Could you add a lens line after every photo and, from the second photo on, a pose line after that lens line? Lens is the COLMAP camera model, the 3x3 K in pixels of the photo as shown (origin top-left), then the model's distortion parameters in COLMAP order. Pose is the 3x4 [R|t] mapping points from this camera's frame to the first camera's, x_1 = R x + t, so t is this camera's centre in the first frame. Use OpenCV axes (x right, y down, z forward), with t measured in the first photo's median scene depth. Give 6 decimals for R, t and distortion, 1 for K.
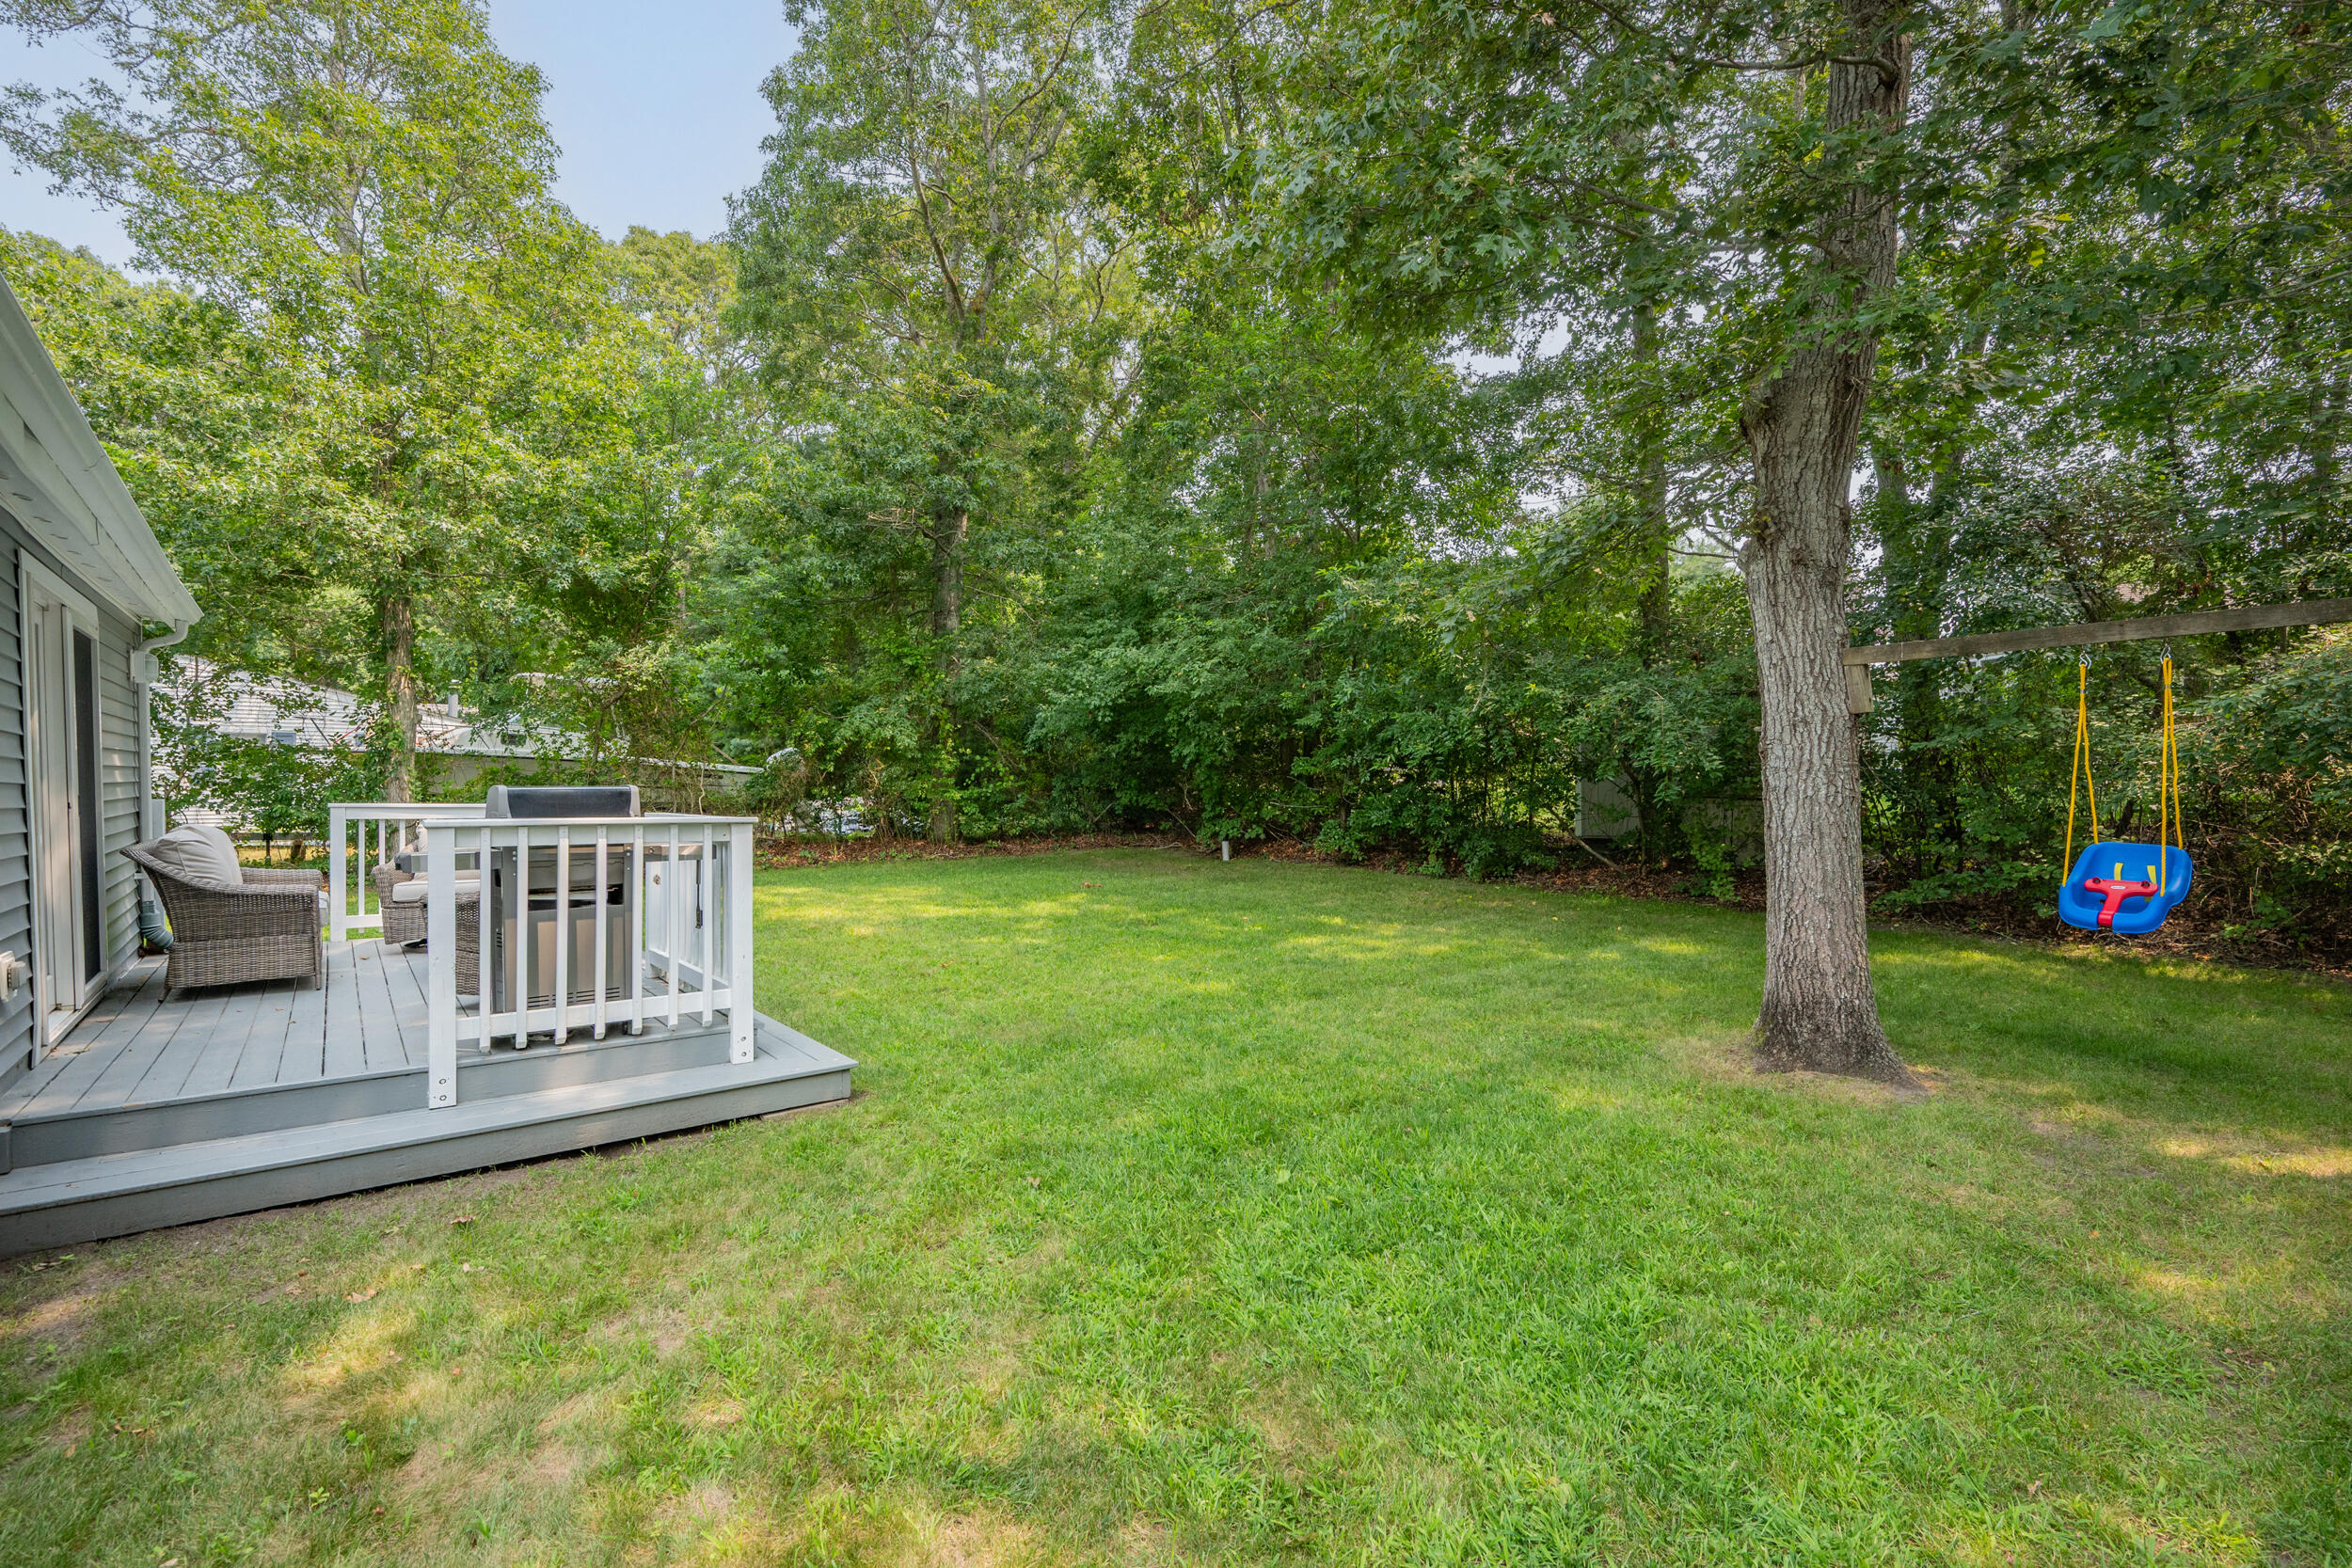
lens RADIAL K [[1033.5, 0, 1167.8], [0, 1033.5, 786.2], [0, 0, 1]] dist [-0.002150, -0.000068]
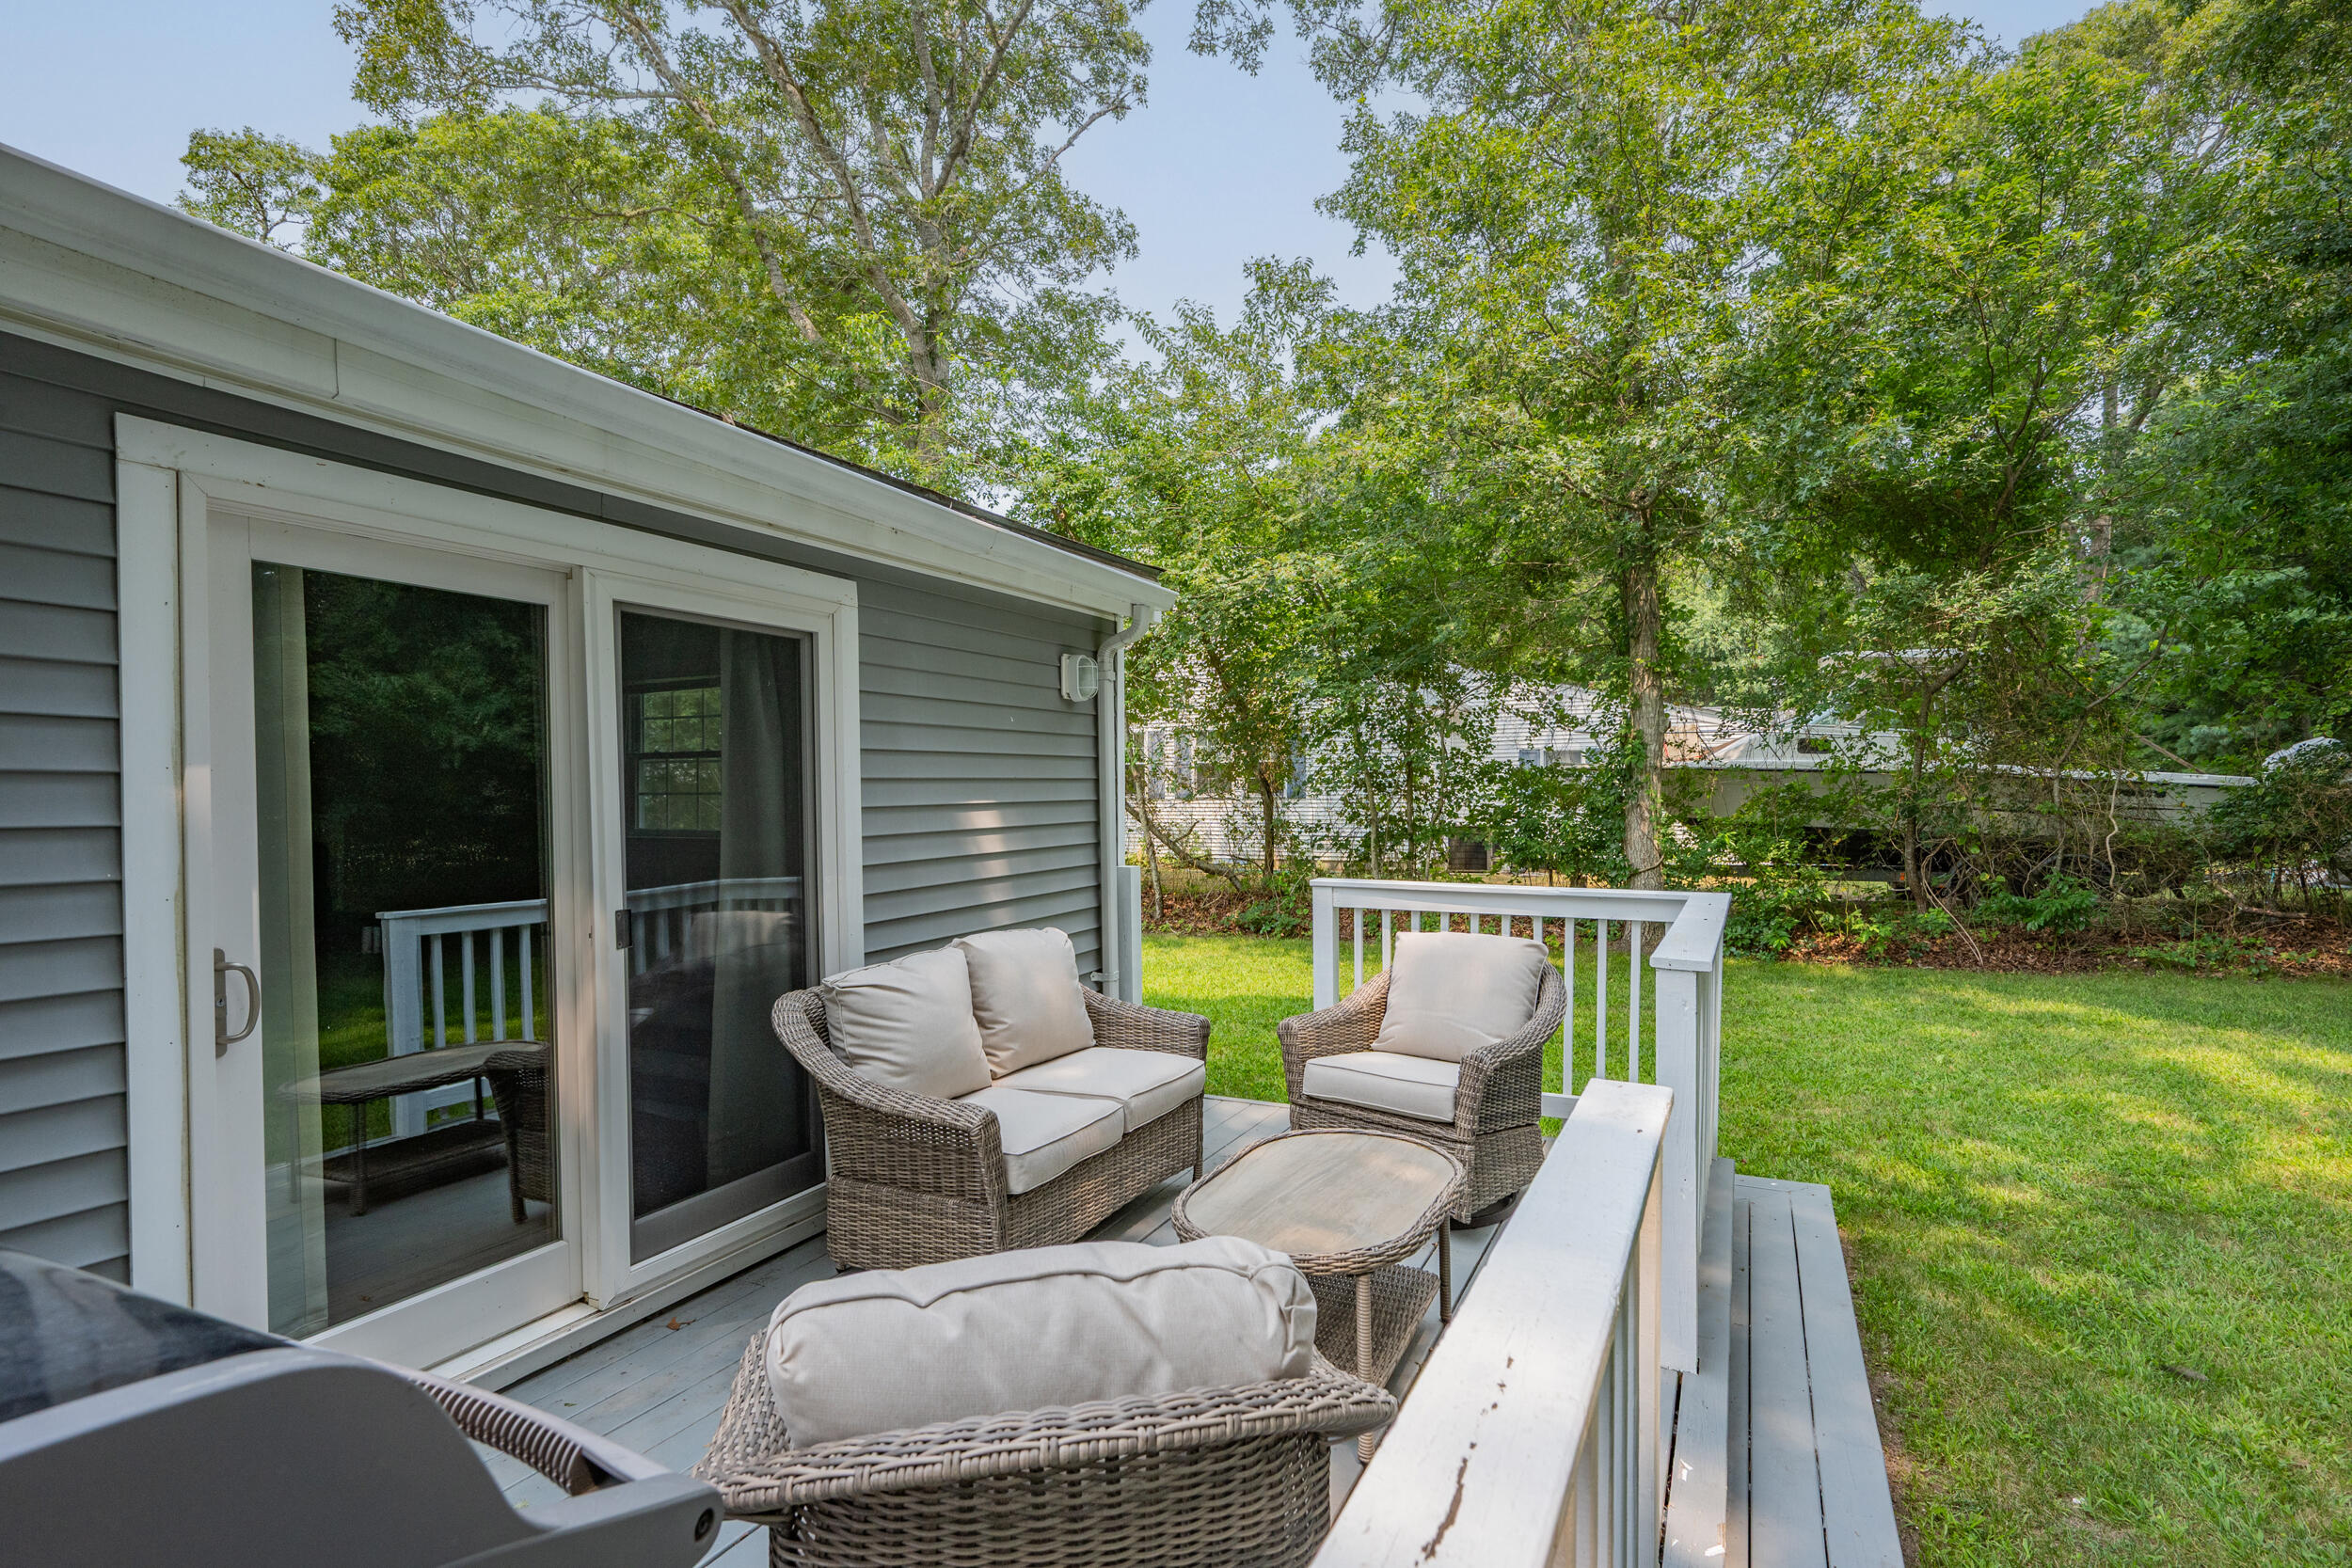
lens RADIAL K [[1142.3, 0, 1162.9], [0, 1142.3, 798.2], [0, 0, 1]] dist [0.004434, 0.000137]
pose [[0.398566, 0.000872, -0.917139, -0.093238], [0.010879, 0.999925, 0.005678, -0.020041], [0.917075, -0.012240, 0.398526, 0.308435]]
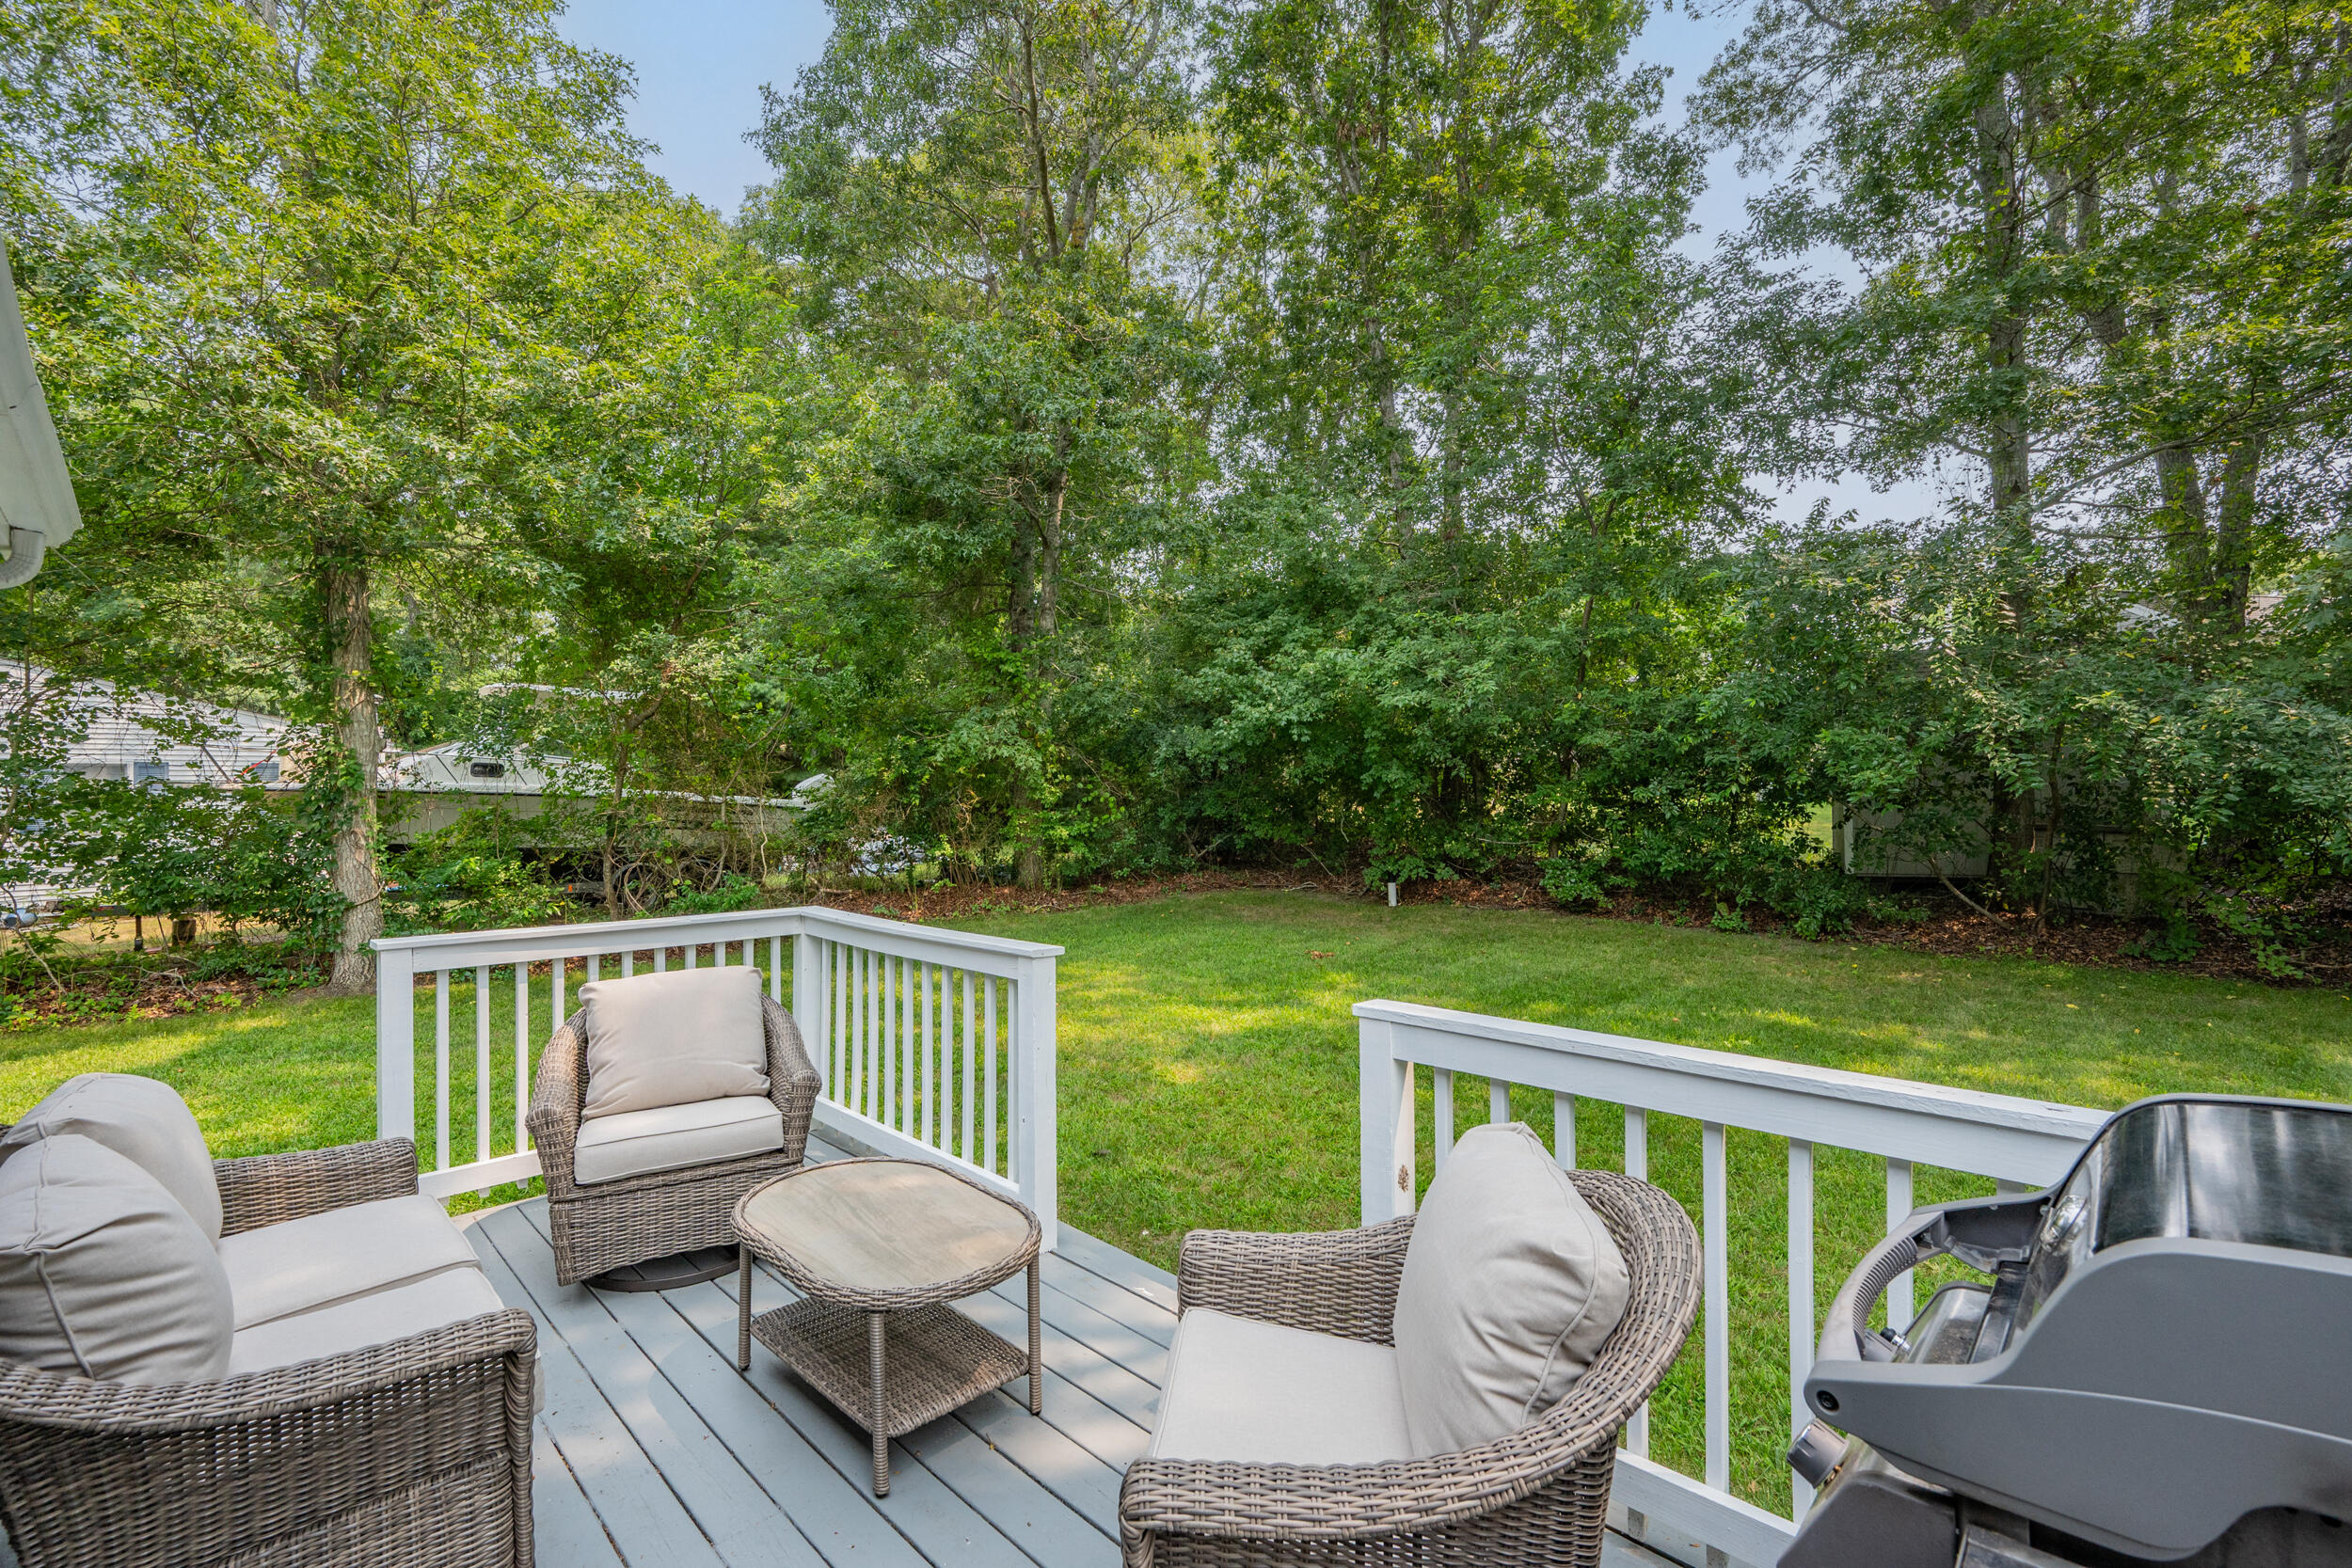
lens RADIAL K [[1033.5, 0, 1182.4], [0, 1033.5, 807.0], [0, 0, 1]] dist [-0.002150, -0.000068]
pose [[0.994610, -0.013557, 0.102794, -0.233991], [0.012273, 0.999839, 0.013109, -0.024686], [-0.102956, -0.011777, 0.994616, 0.227250]]
